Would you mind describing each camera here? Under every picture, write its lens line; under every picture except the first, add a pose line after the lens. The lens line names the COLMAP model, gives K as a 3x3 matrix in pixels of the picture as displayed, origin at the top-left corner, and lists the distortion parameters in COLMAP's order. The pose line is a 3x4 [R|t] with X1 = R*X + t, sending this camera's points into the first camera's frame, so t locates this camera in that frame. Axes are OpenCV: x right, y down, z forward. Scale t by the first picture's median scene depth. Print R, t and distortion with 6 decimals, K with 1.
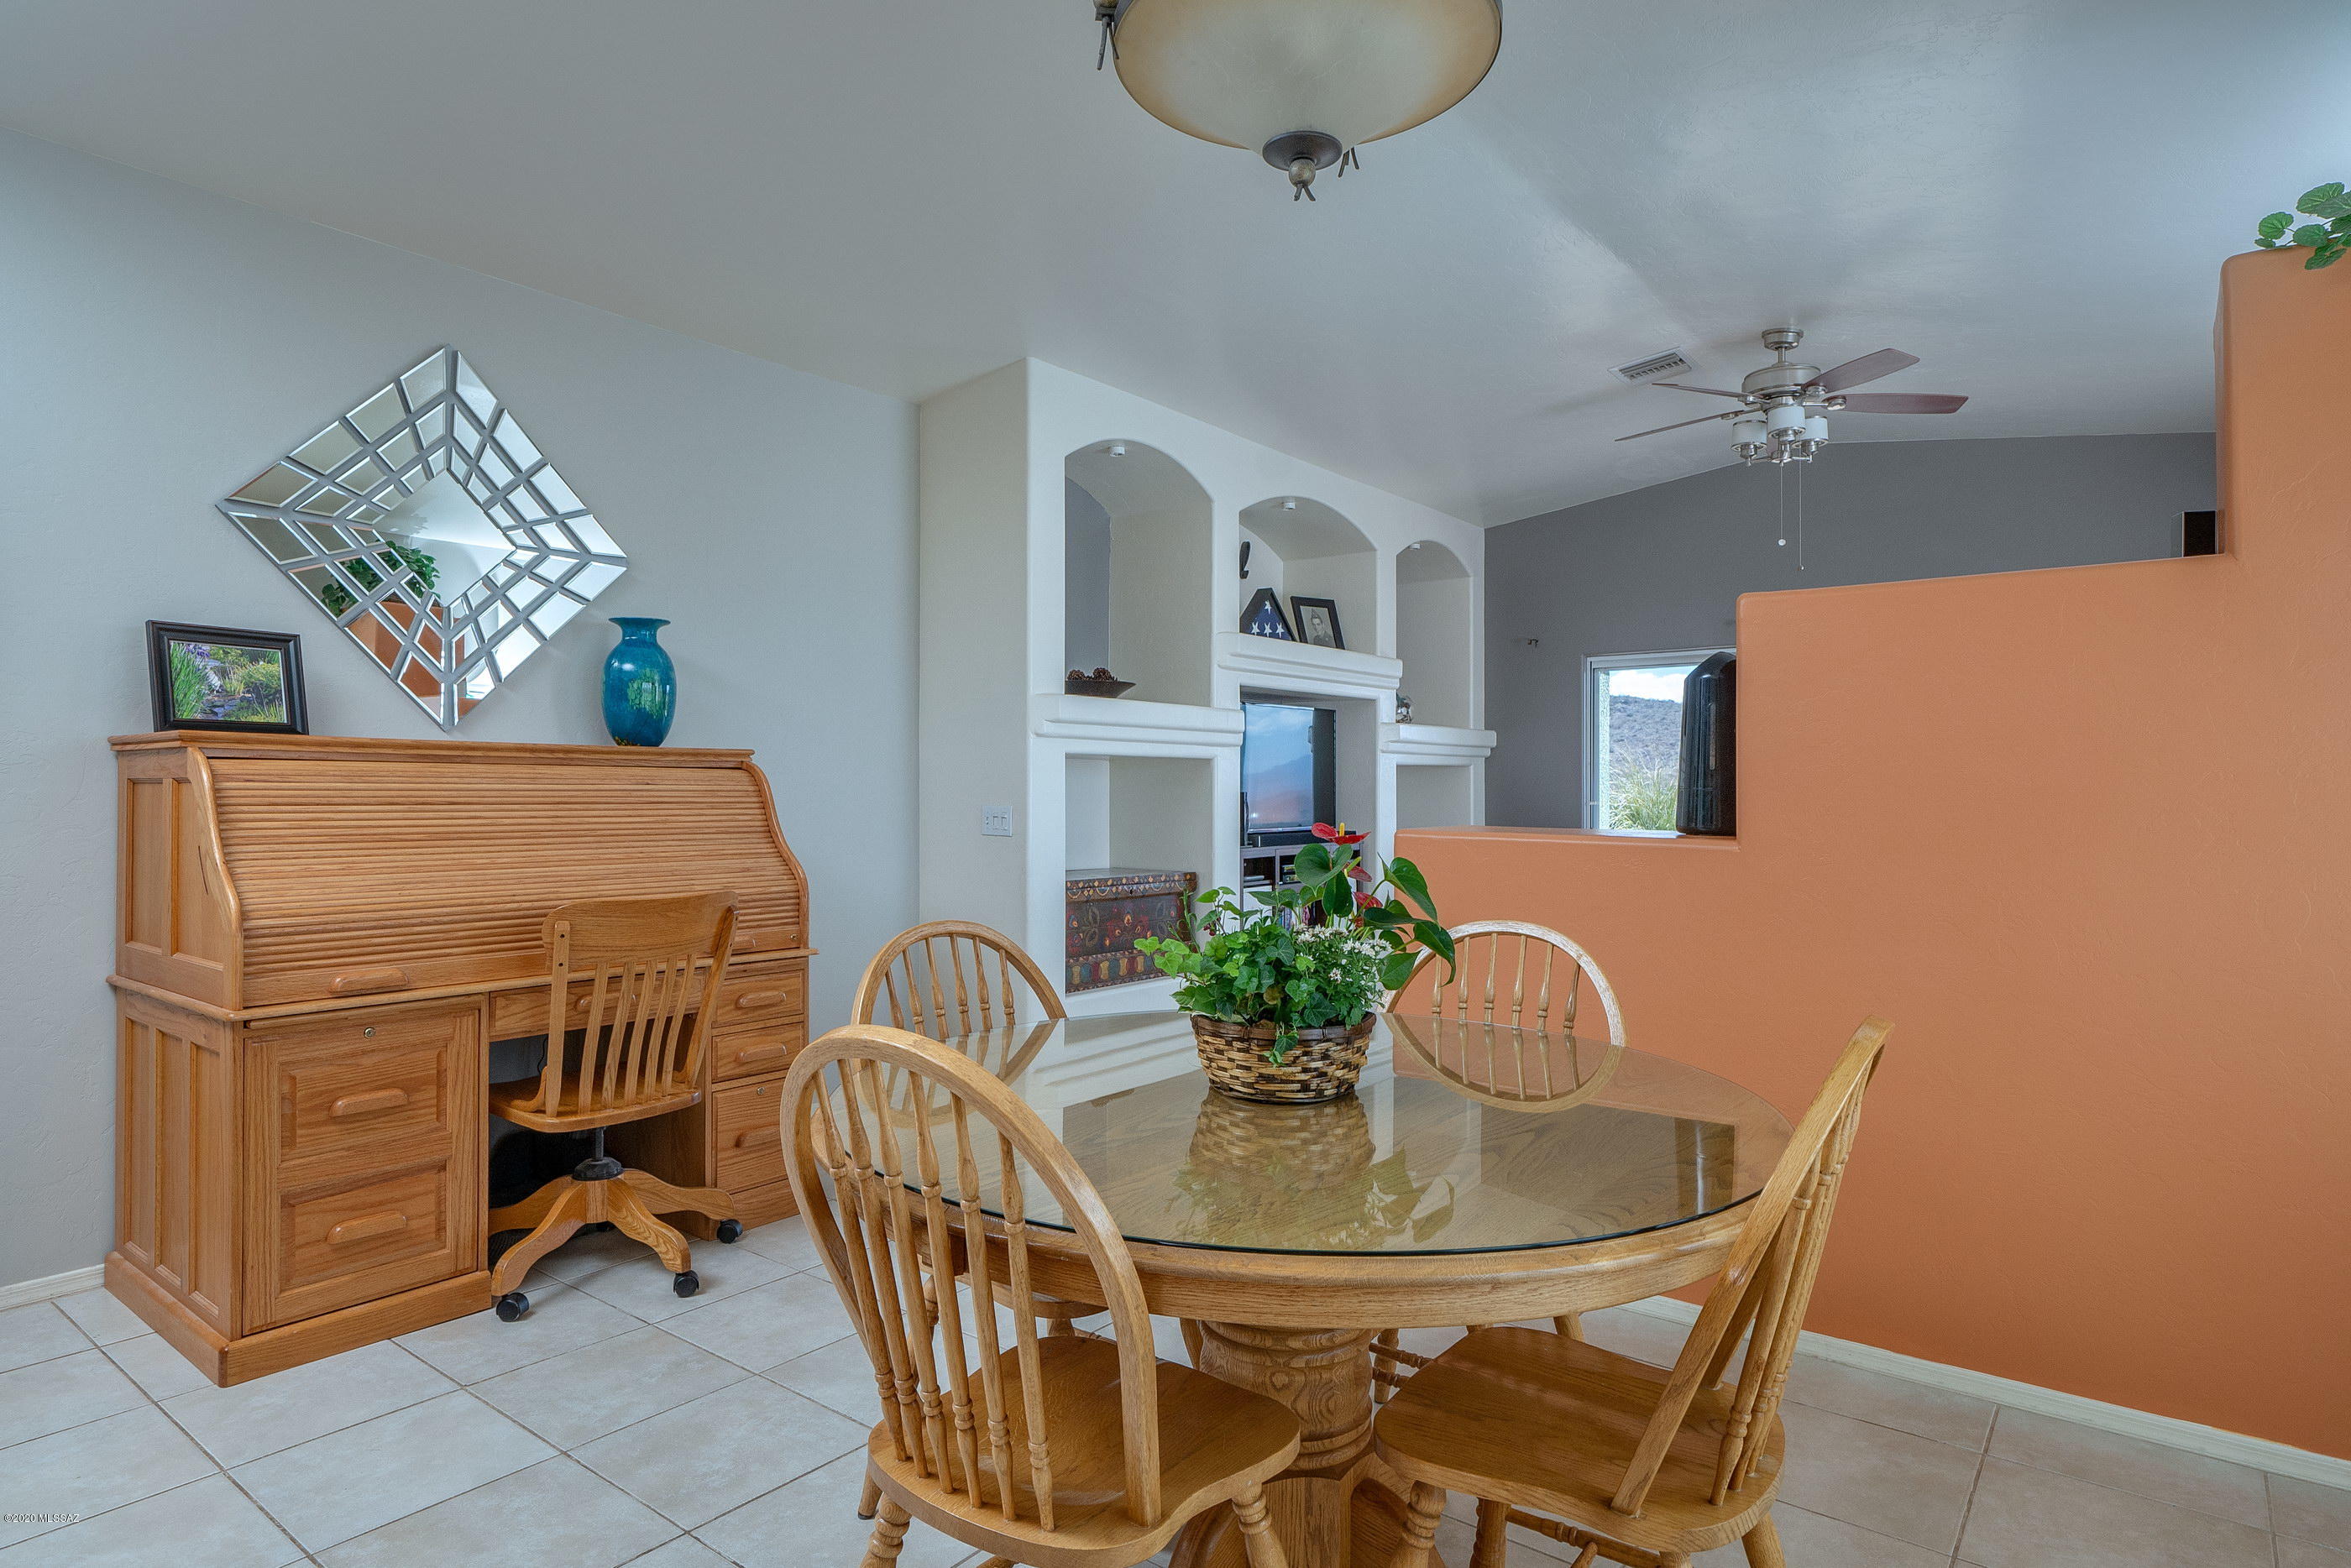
lens RADIAL K [[1286.2, 0, 1174.6], [0, 1286.2, 783.3], [0, 0, 1]] dist [-0.002247, -0.000151]
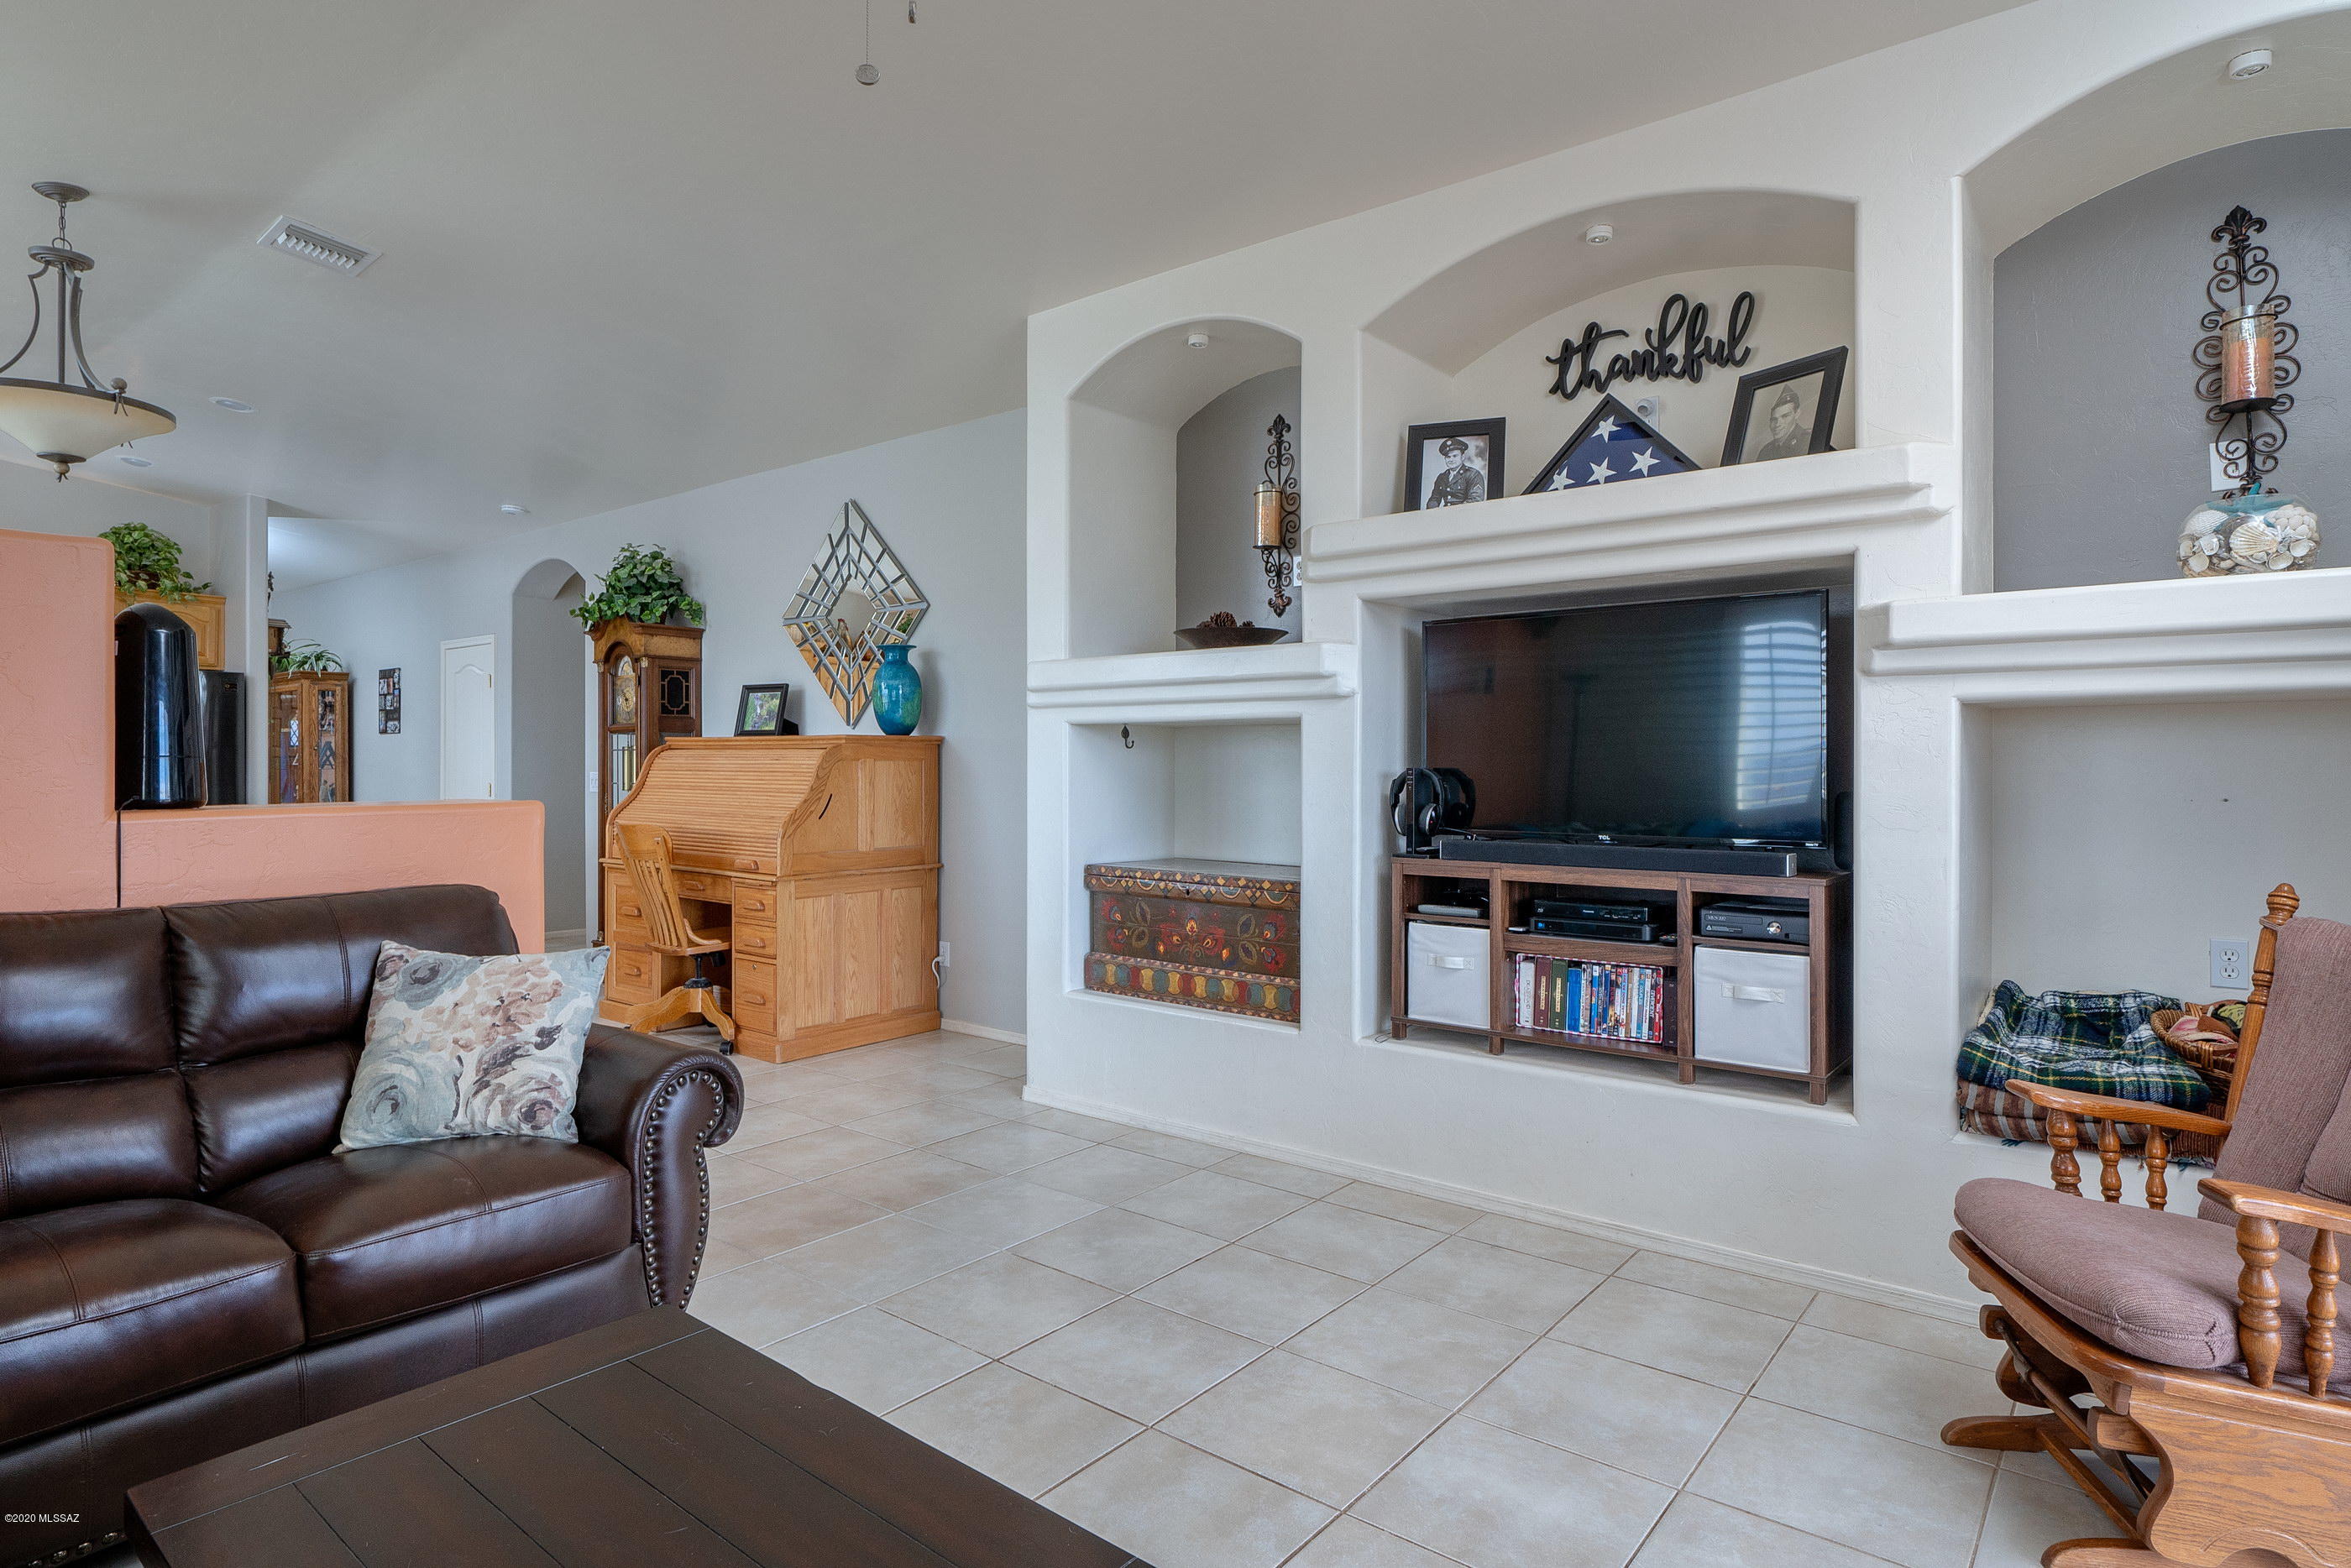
lens RADIAL K [[1237.1, 0, 1175.5], [0, 1237.1, 776.2], [0, 0, 1]] dist [0.003443, 0.000032]
pose [[-0.014133, 0.009466, -0.999855, 0.731557], [0.004017, 0.999948, 0.009410, 0.005204], [0.999892, -0.003883, -0.014170, 1.002826]]
